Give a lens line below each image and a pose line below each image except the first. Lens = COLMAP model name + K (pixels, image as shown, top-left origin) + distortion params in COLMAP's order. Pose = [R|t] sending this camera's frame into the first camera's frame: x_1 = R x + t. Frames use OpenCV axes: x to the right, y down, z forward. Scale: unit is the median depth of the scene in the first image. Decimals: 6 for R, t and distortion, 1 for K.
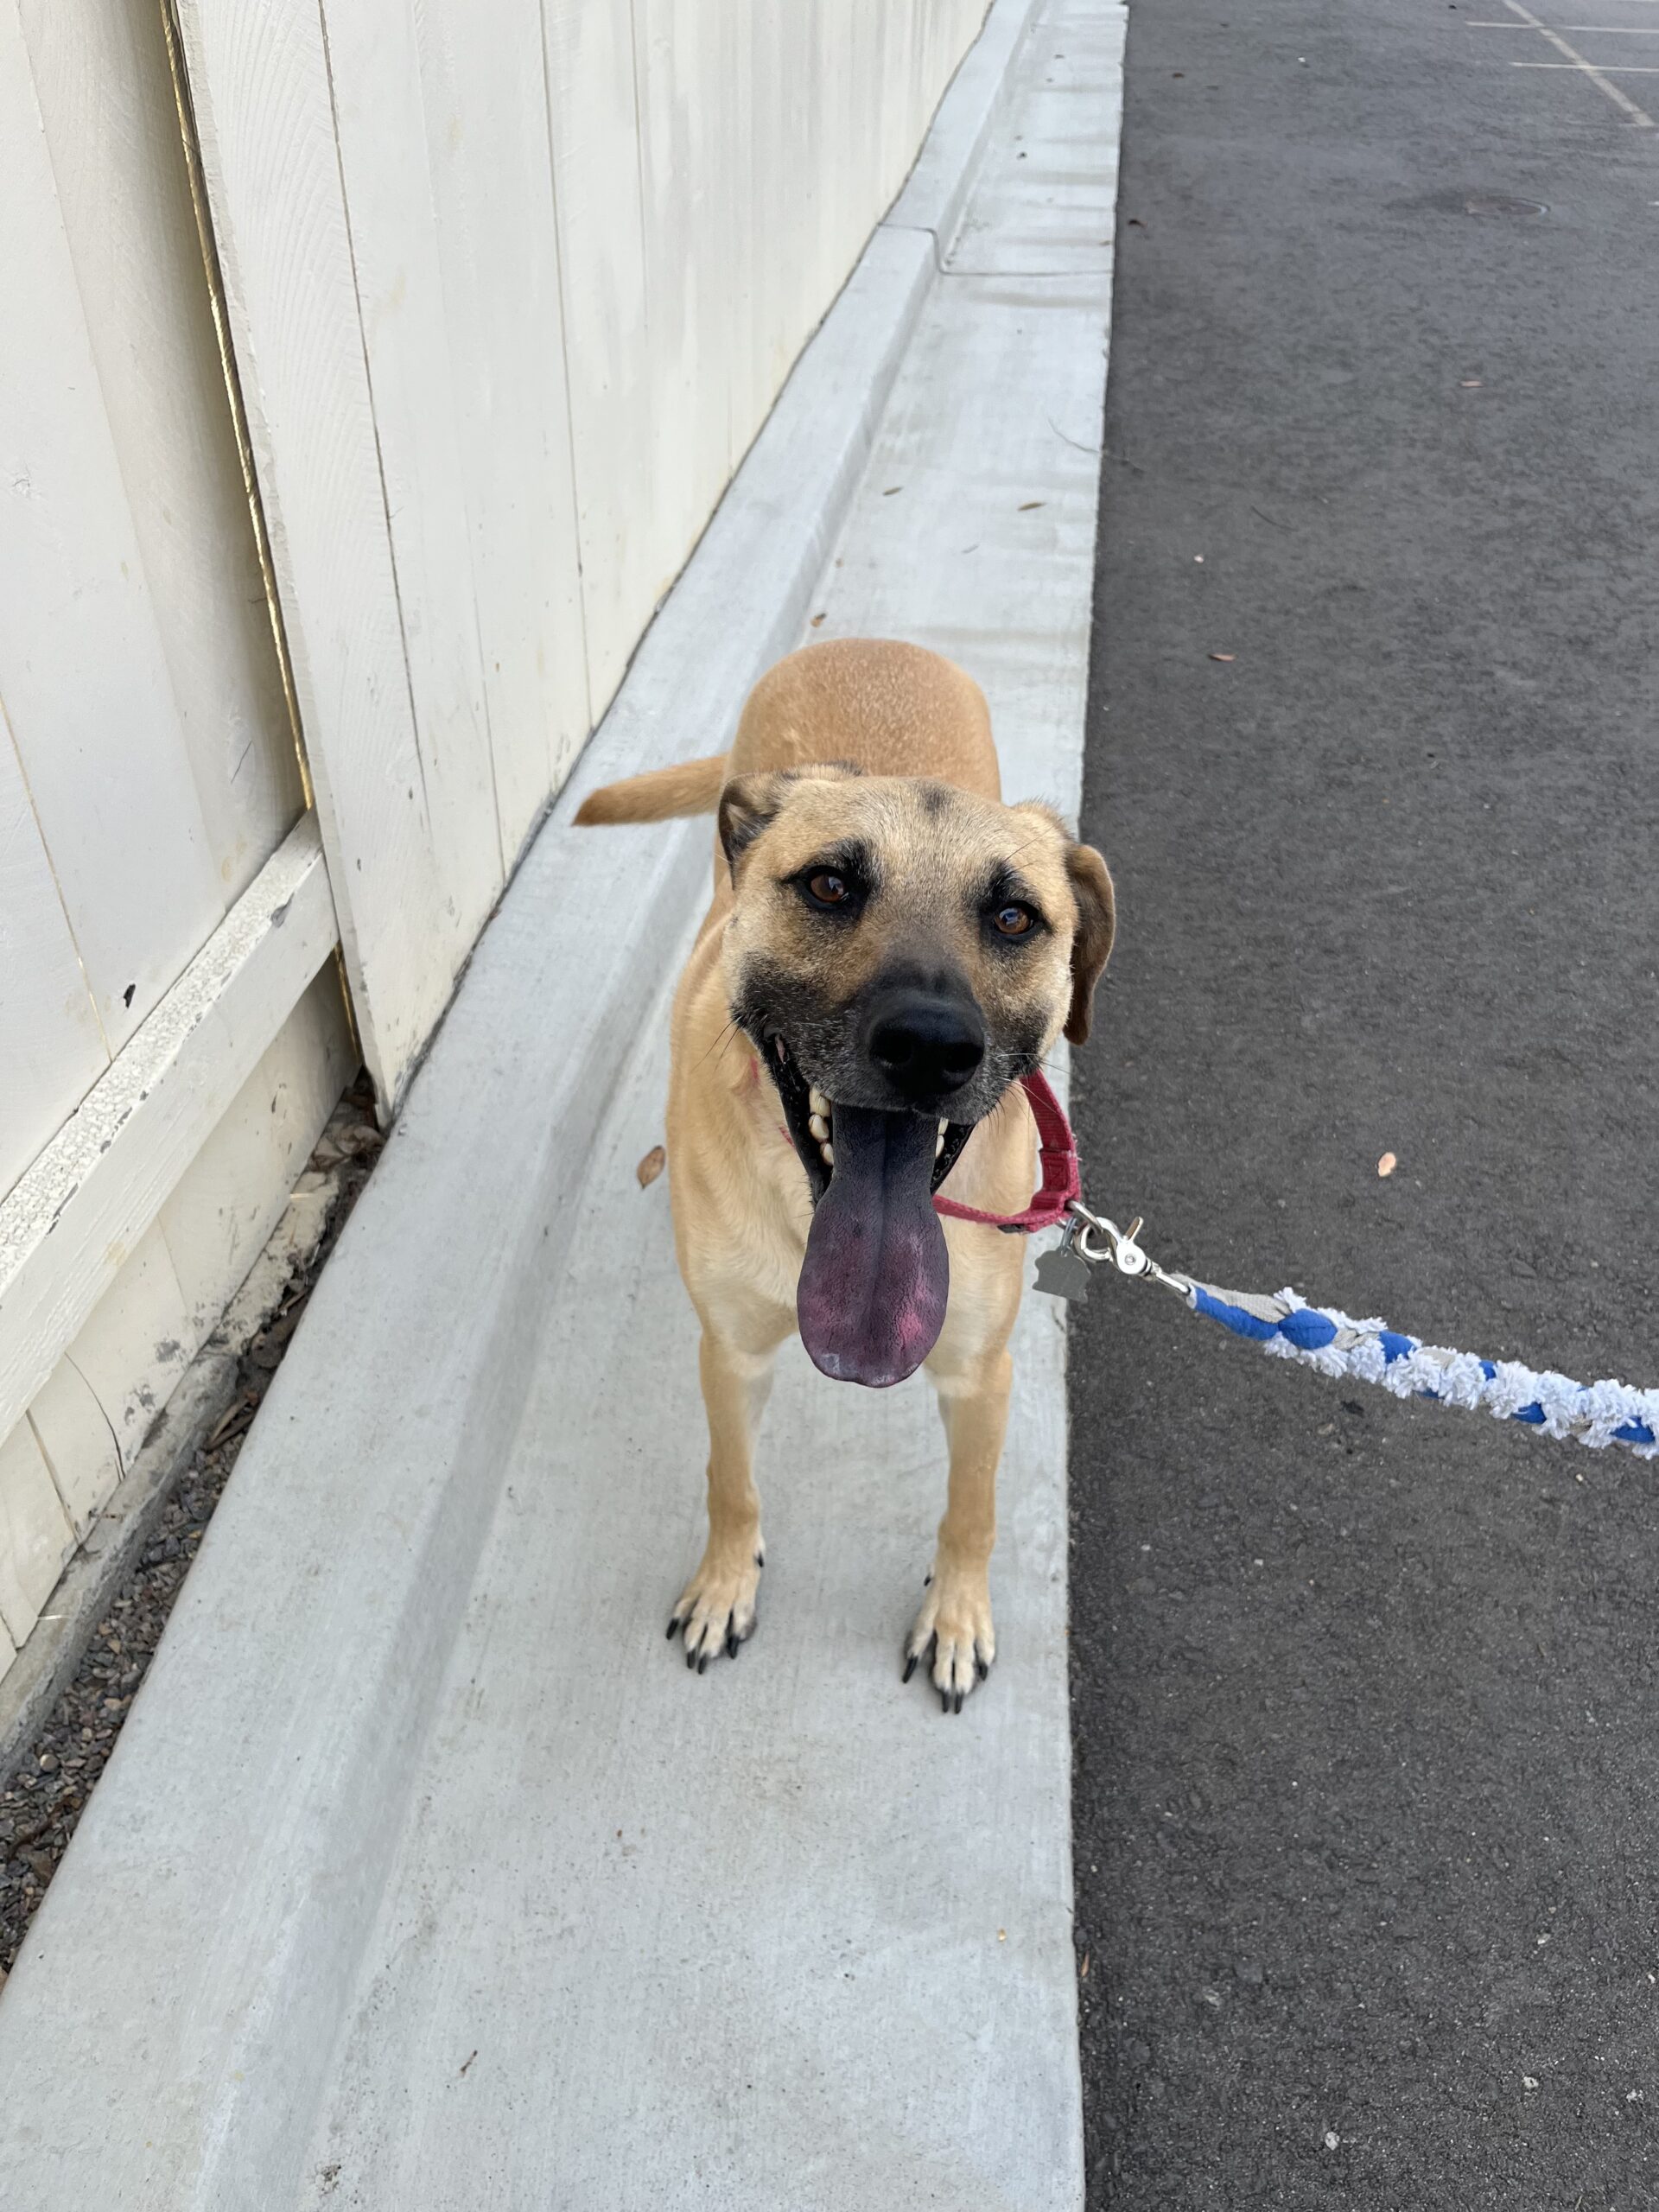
lens RADIAL K [[1680.2, 0, 852.4], [0, 1680.2, 1102.5], [0, 0, 1]] dist [0.006731, -0.029405]
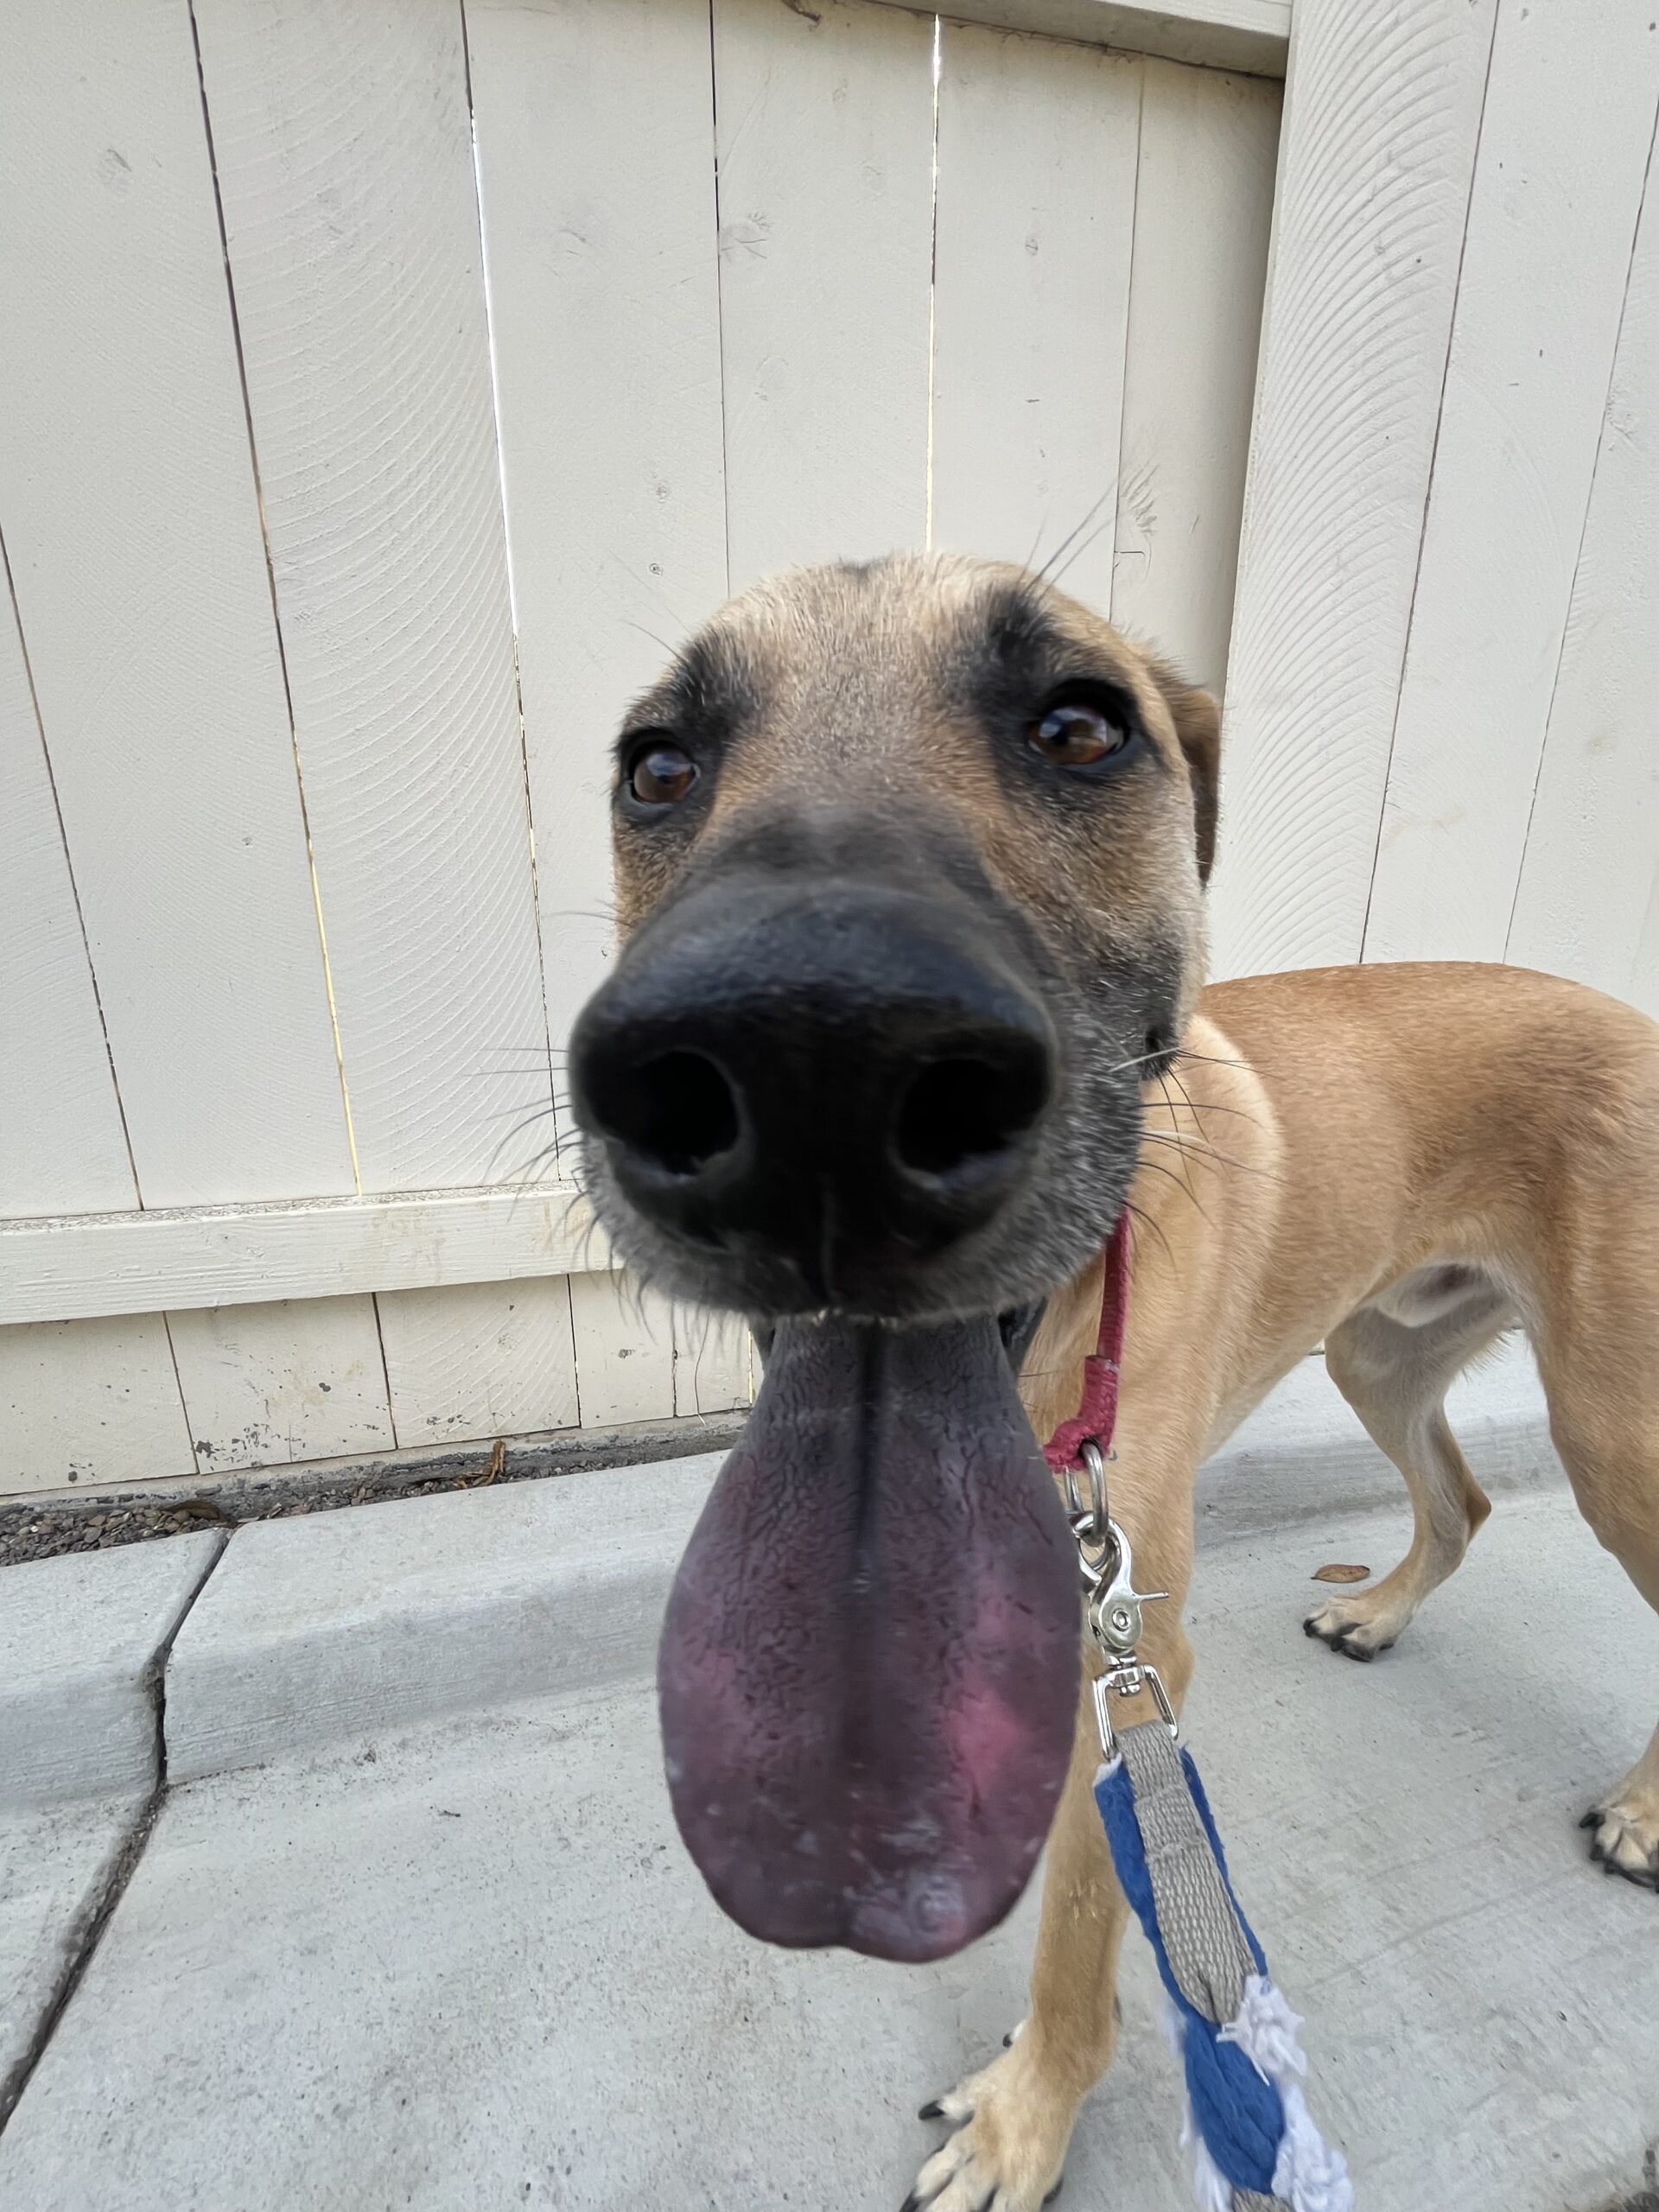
lens RADIAL K [[887.5, 0, 827.3], [0, 887.5, 1101.8], [0, 0, 1]] dist [-0.008745, 0.000942]
pose [[0.330522, 0.205373, -0.921182, 0.273730], [-0.586067, 0.809716, -0.029760, 0.006036], [0.739784, 0.549711, 0.387991, 0.521983]]
